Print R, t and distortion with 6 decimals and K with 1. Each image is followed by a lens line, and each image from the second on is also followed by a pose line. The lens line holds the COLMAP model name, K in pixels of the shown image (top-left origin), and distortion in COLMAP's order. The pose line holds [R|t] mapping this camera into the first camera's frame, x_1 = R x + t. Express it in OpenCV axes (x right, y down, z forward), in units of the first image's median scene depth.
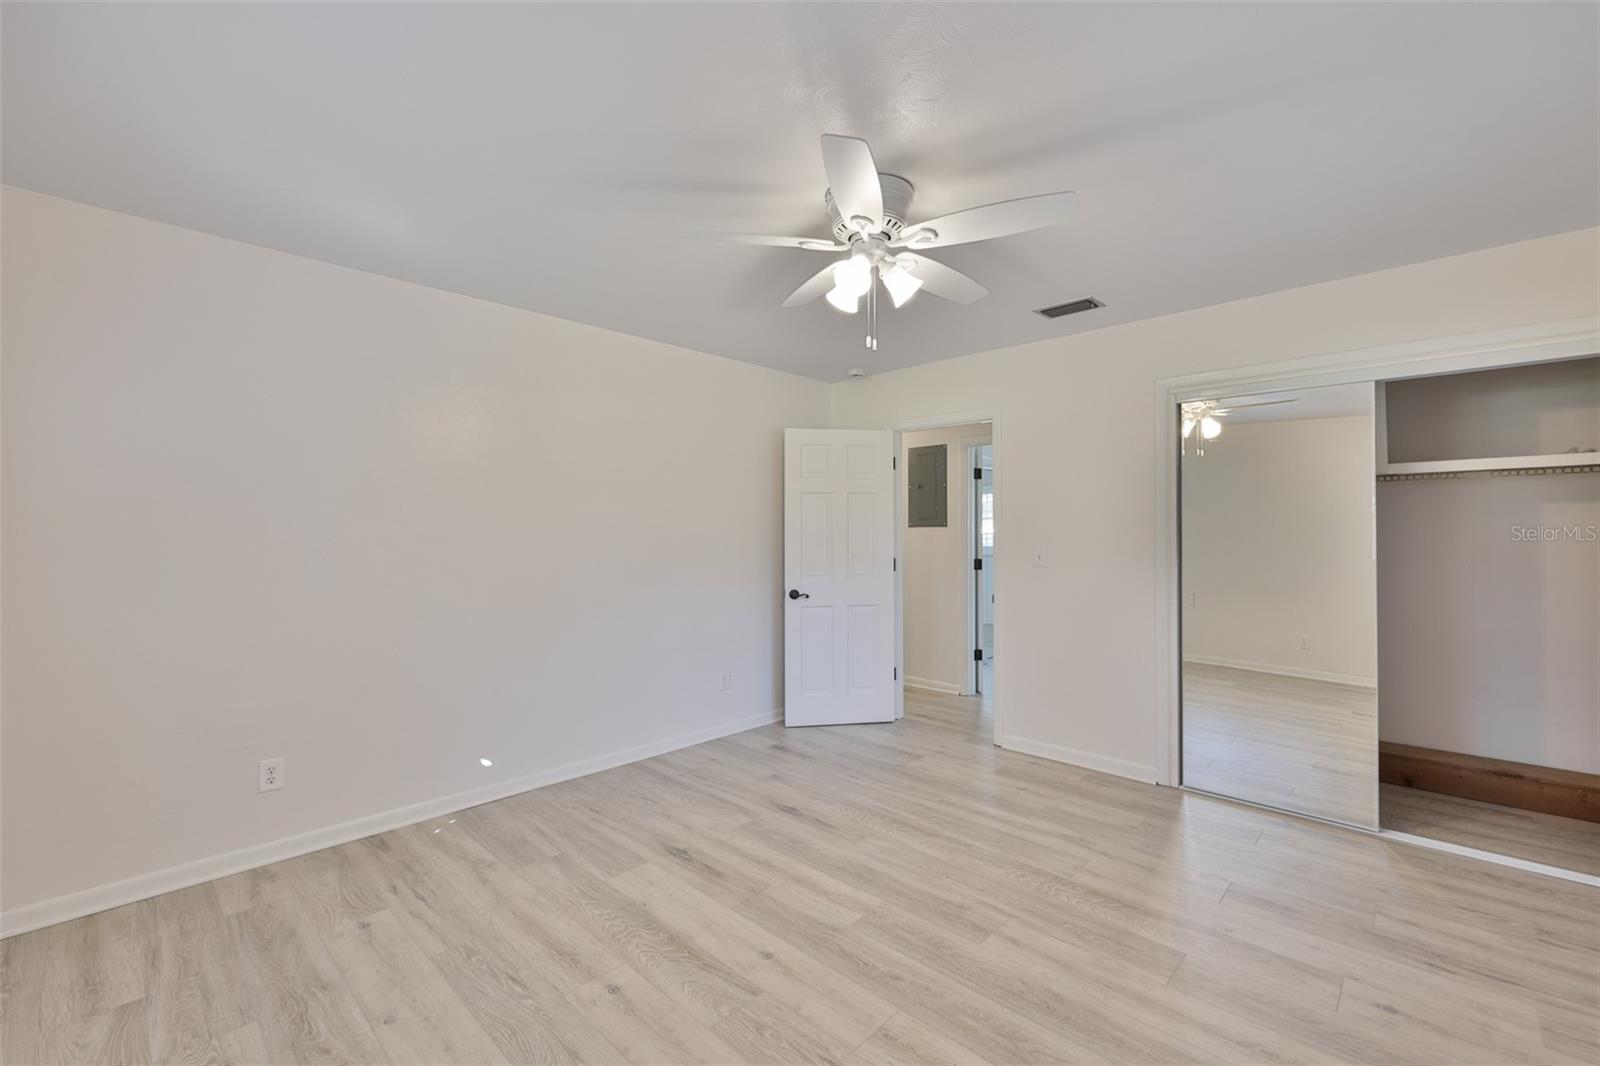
lens RADIAL K [[668.2, 0, 802.8], [0, 668.2, 525.7], [0, 0, 1]] dist [-0.002910, -0.000157]
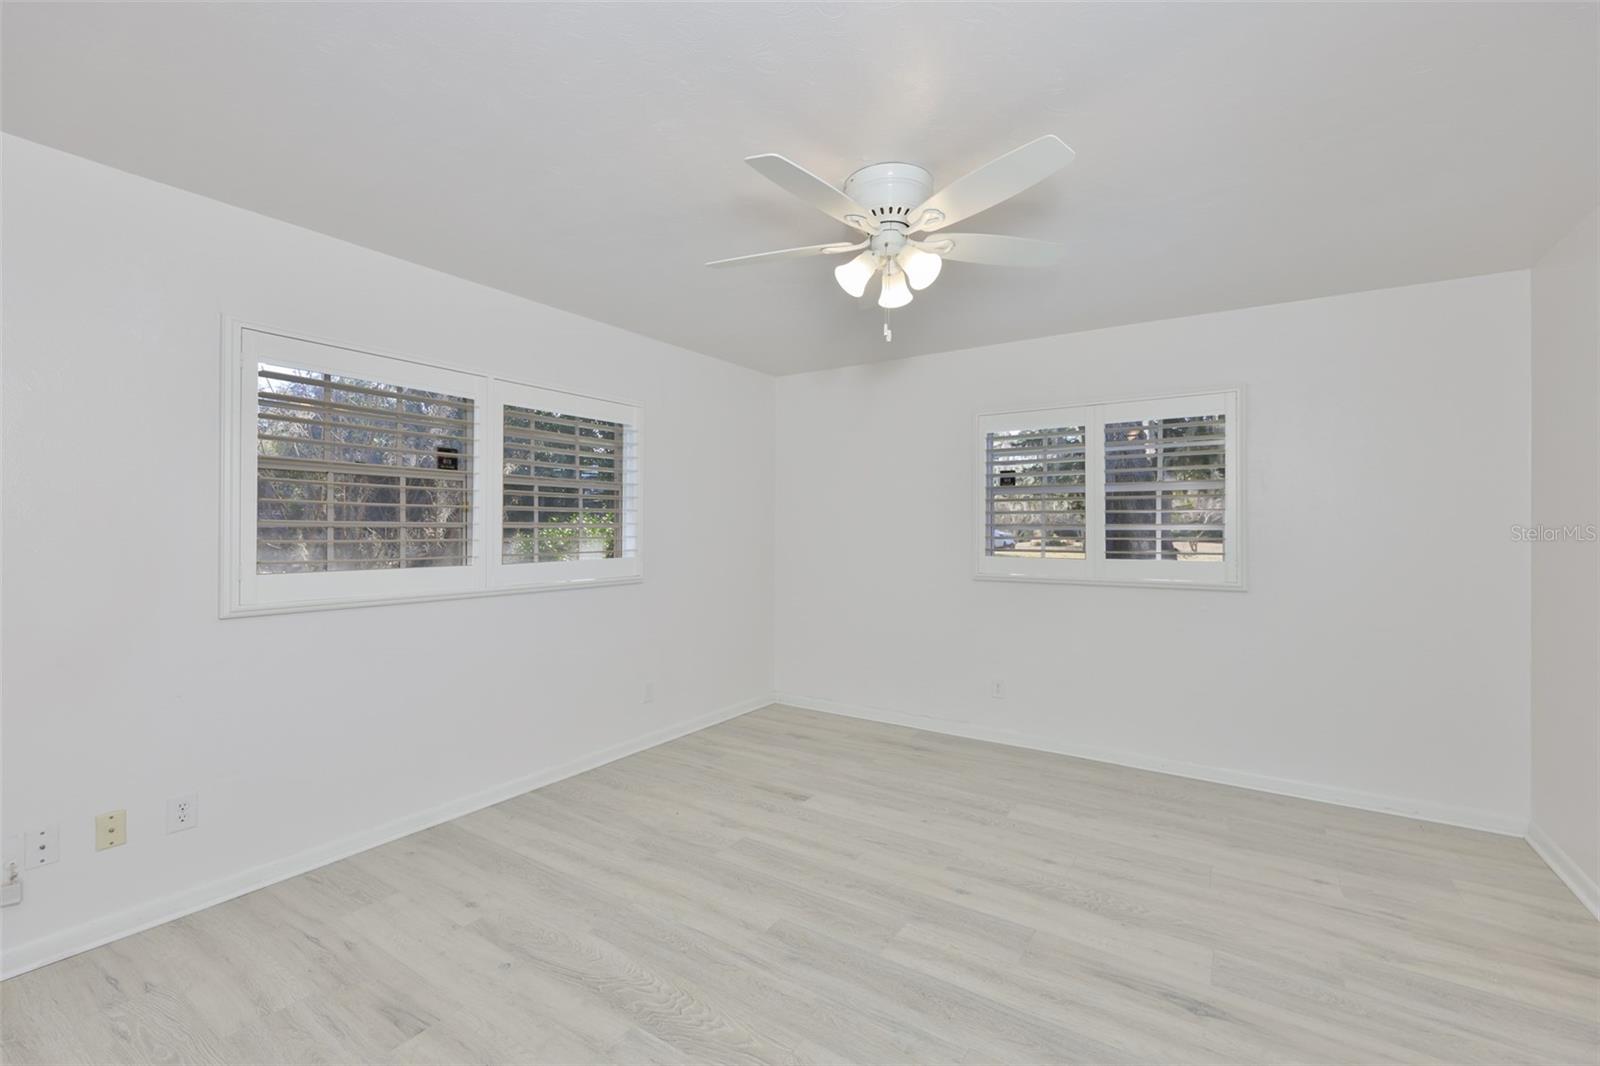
lens RADIAL K [[676.5, 0, 805.0], [0, 676.5, 530.5], [0, 0, 1]] dist [-0.003048, 0.000250]
pose [[-0.982403, -0.003634, -0.186738, 0.384270], [-0.001339, 0.999922, -0.012416, 0.023801], [0.186769, -0.011947, -0.982331, 1.854065]]
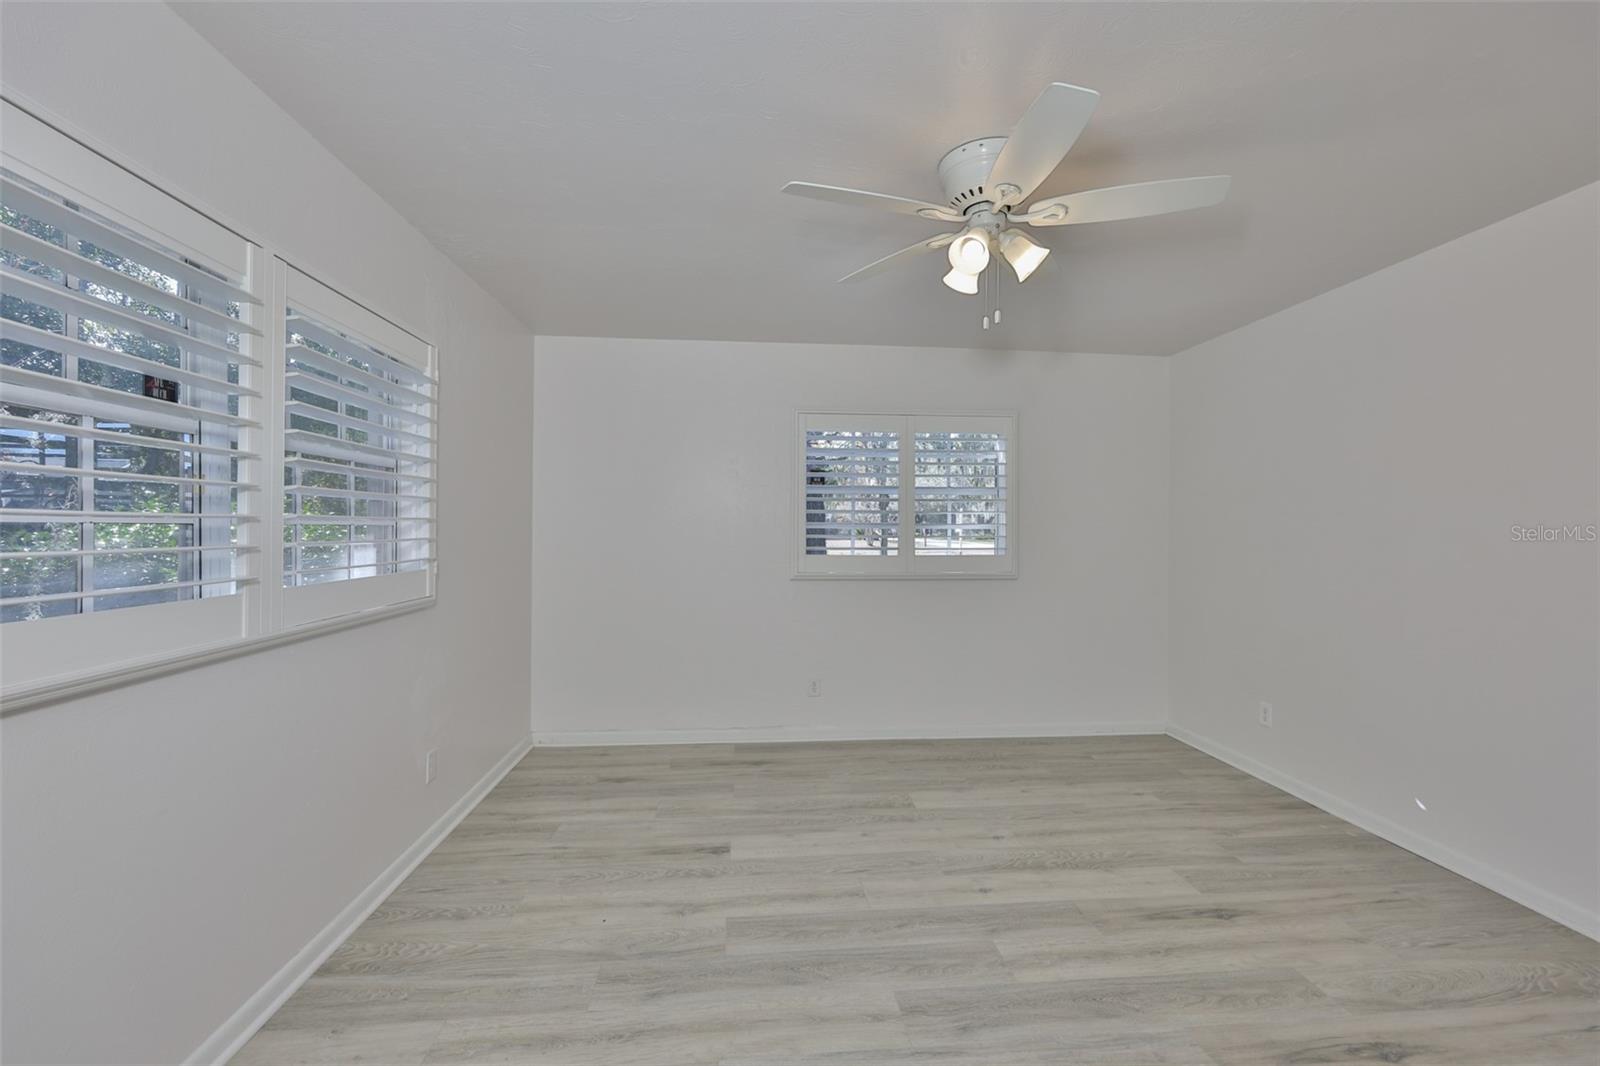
lens RADIAL K [[676.5, 0, 805.0], [0, 676.5, 530.5], [0, 0, 1]] dist [-0.003048, 0.000250]
pose [[-0.652820, -0.000740, -0.757513, 0.919392], [0.006320, 0.999959, -0.006423, 0.015874], [0.757487, -0.008981, -0.652788, 1.349083]]
